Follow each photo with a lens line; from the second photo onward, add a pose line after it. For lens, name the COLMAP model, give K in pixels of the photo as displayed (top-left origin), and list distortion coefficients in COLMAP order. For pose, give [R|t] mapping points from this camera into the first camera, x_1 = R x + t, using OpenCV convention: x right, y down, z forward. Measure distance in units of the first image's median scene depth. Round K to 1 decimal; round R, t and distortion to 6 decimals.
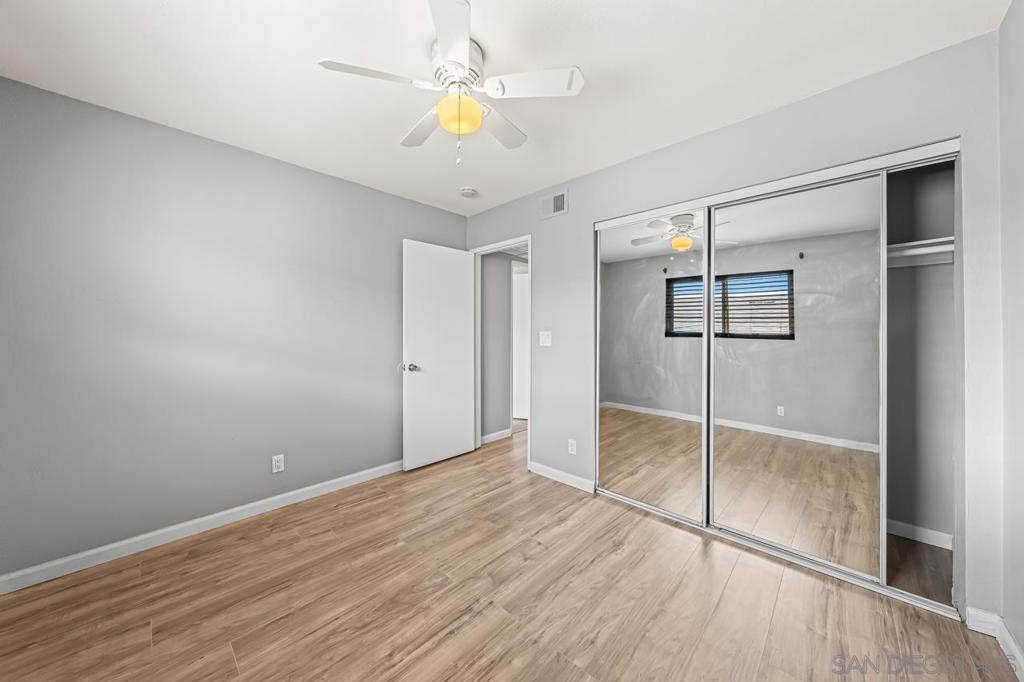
lens RADIAL K [[349.1, 0, 516.4], [0, 349.1, 330.3], [0, 0, 1]] dist [-0.000084, -0.000029]
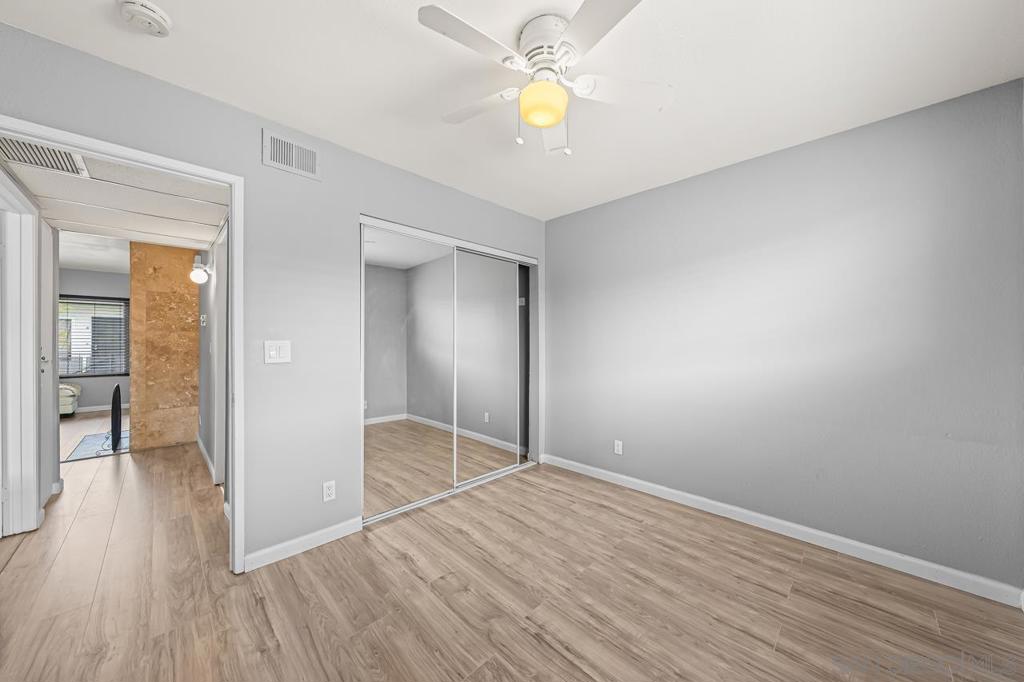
lens RADIAL K [[353.7, 0, 512.0], [0, 353.7, 341.0], [0, 0, 1]] dist [-0.000054, -0.000028]
pose [[0.044383, 0.000784, 0.999014, -0.884068], [-0.003526, 0.999994, -0.000628, 0.005244], [-0.999008, -0.003495, 0.044386, 0.833423]]
